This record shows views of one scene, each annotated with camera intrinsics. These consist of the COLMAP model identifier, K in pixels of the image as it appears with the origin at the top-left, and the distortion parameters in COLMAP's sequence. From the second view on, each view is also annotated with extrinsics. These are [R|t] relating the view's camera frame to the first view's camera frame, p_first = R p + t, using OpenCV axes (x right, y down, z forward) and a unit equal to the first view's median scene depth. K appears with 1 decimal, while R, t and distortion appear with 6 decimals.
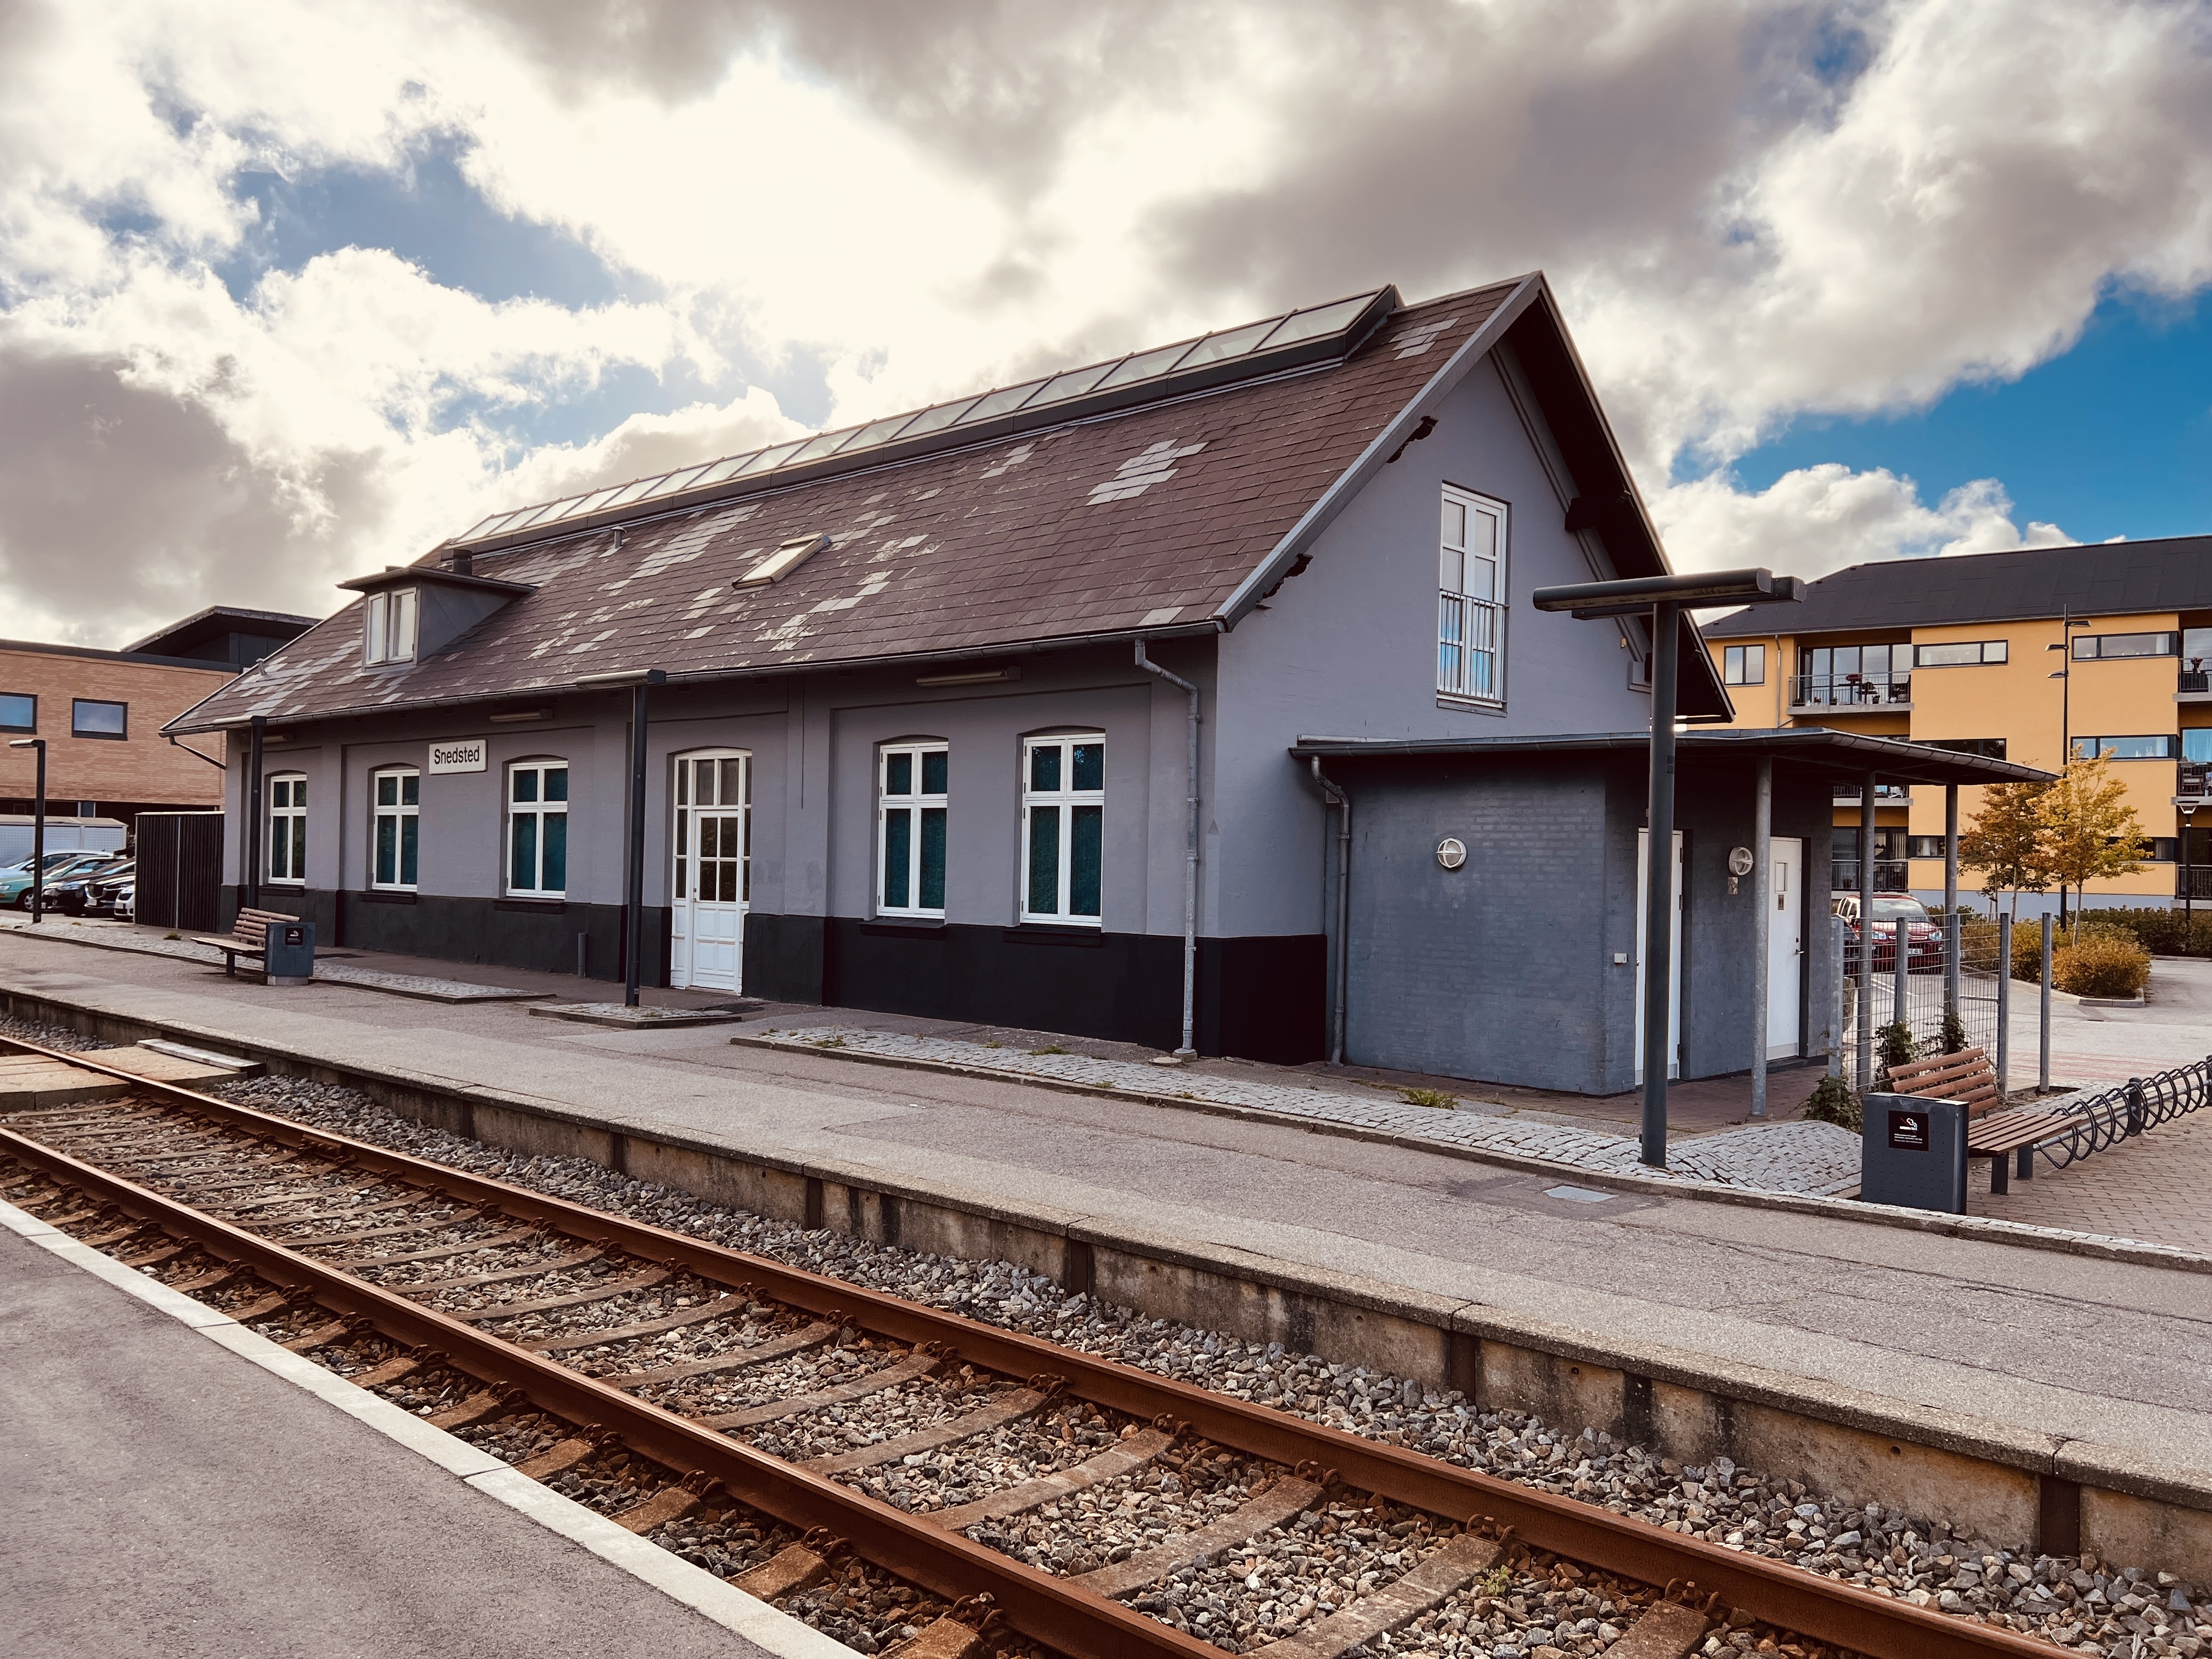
lens RADIAL K [[1648.6, 0, 1108.6], [0, 1648.6, 839.3], [0, 0, 1]] dist [0.062716, -0.069160]
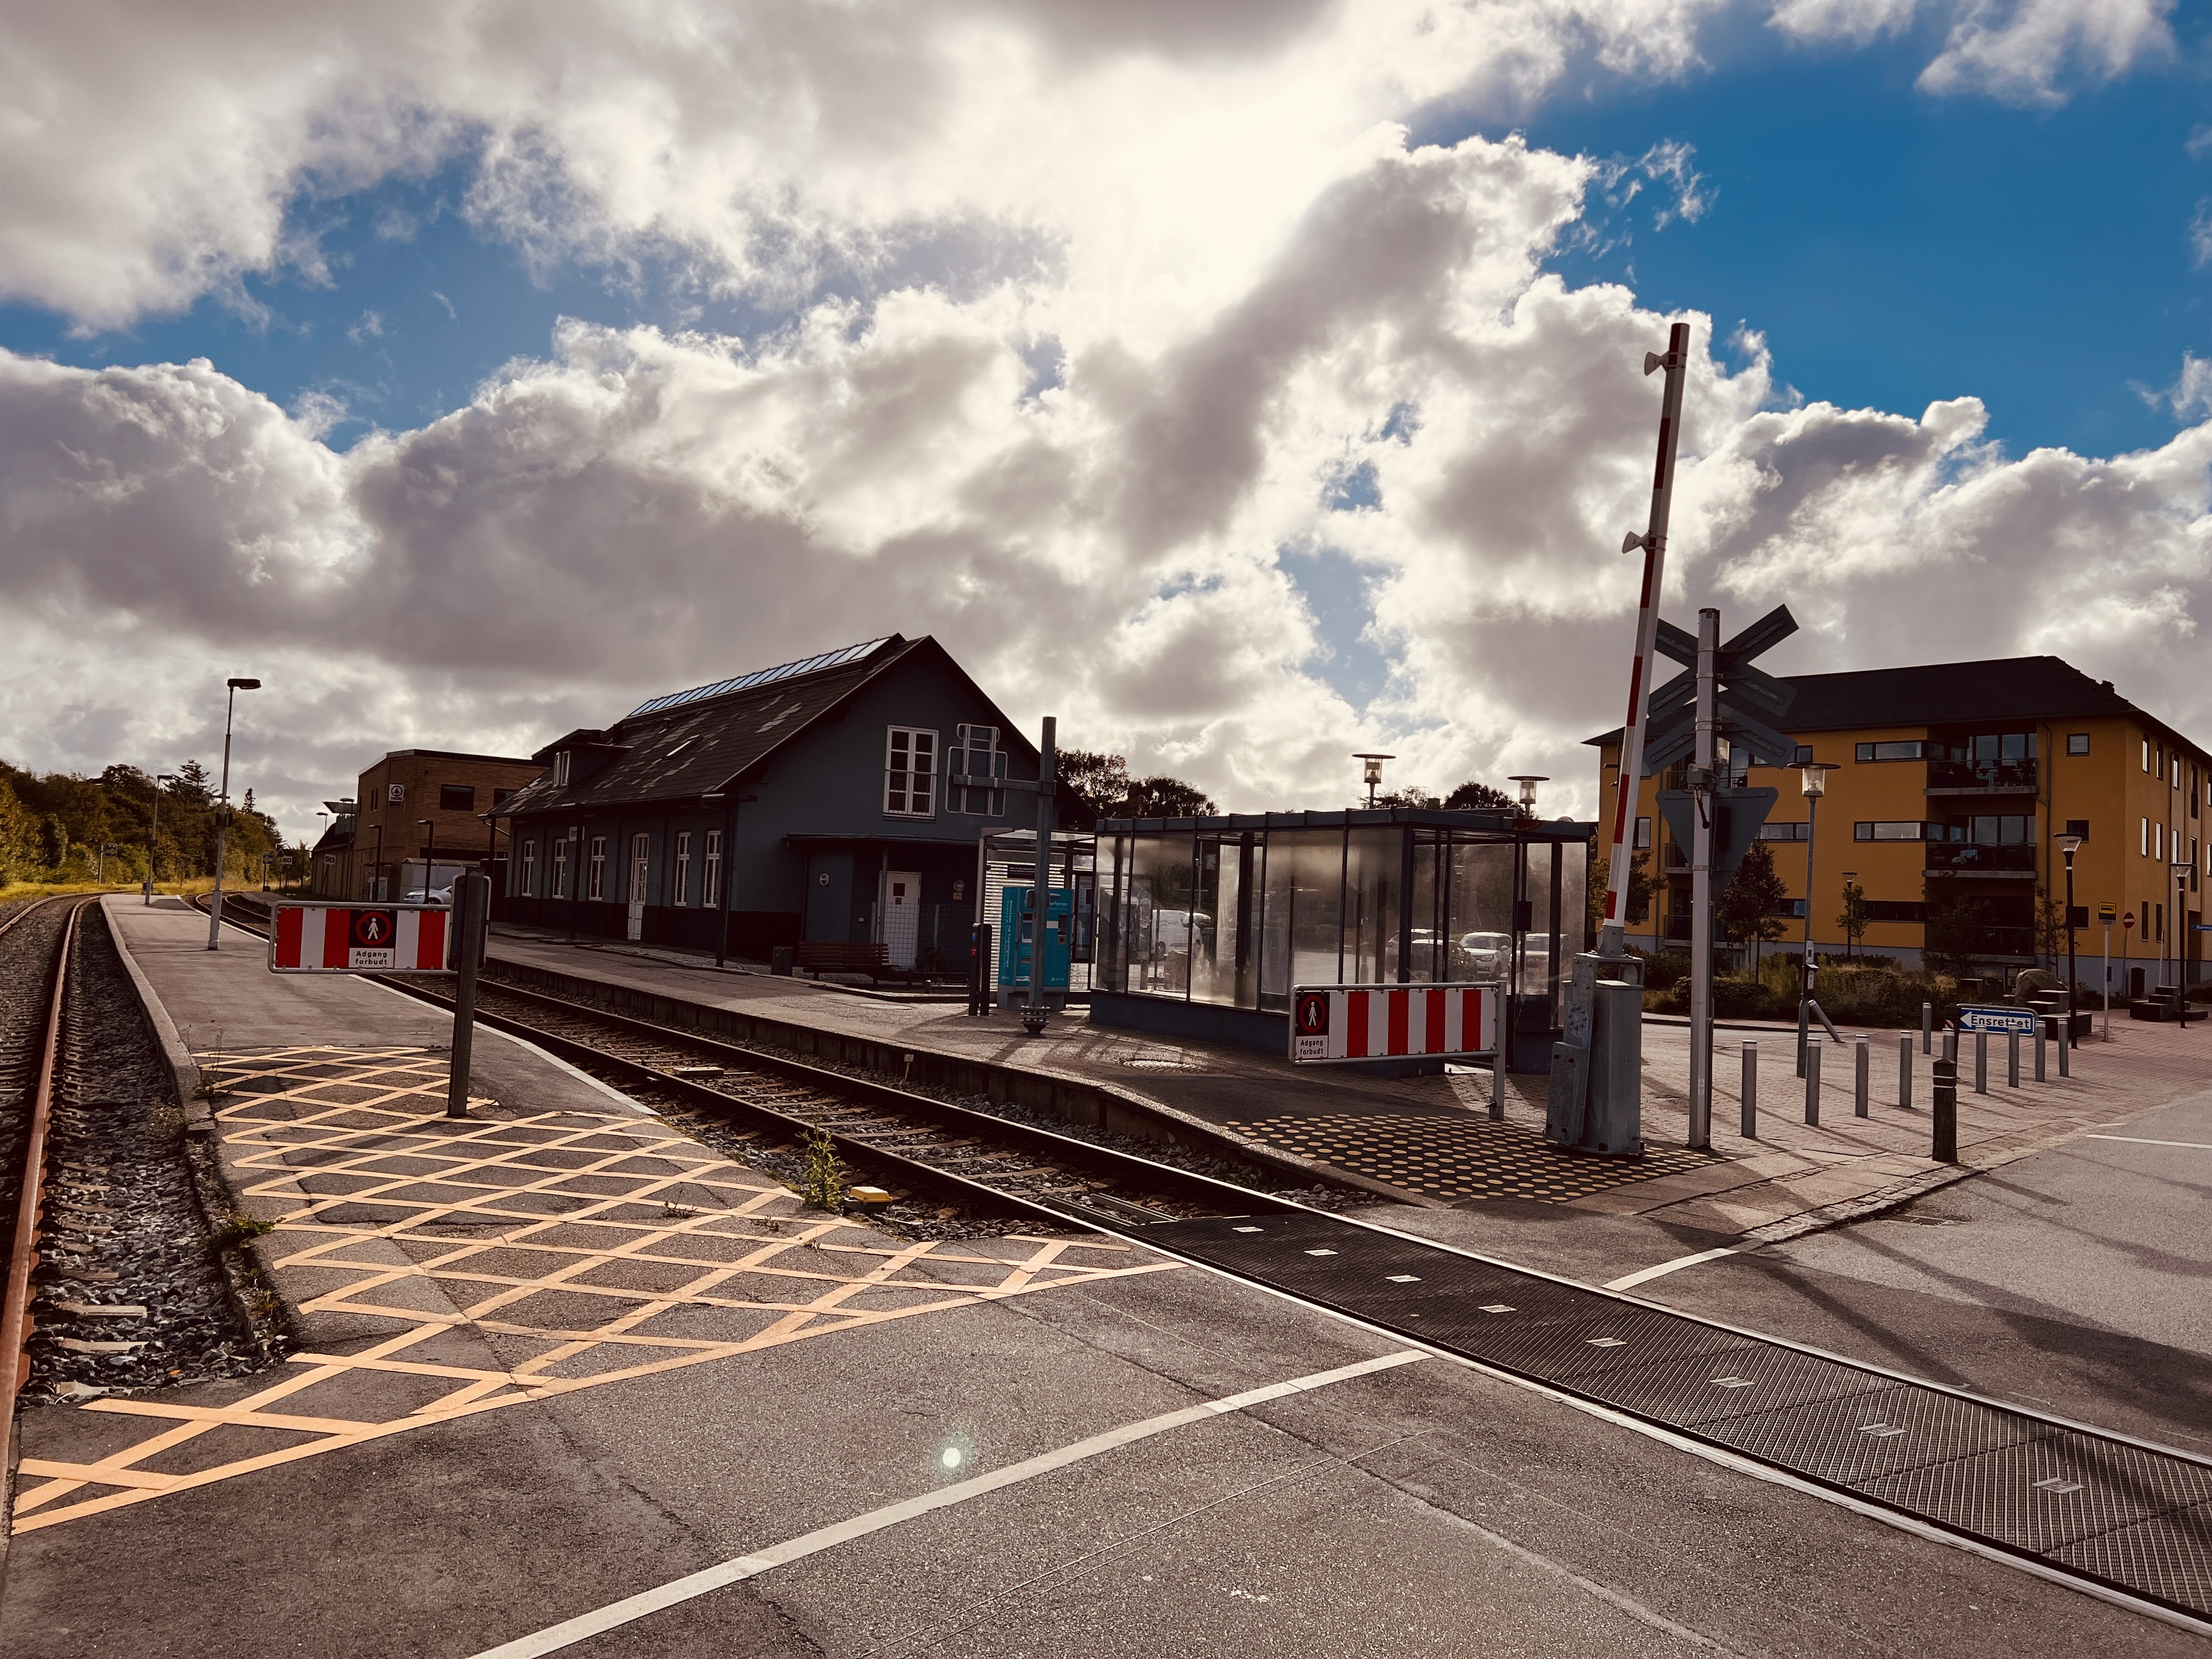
lens RADIAL K [[1648.6, 0, 1117.3], [0, 1648.6, 806.1], [0, 0, 1]] dist [0.062716, -0.069160]
pose [[0.965055, 0.005406, -0.261993, 0.939454], [-0.020261, 0.998334, -0.054032, 0.016996], [0.261264, 0.057452, 0.963556, -0.968593]]
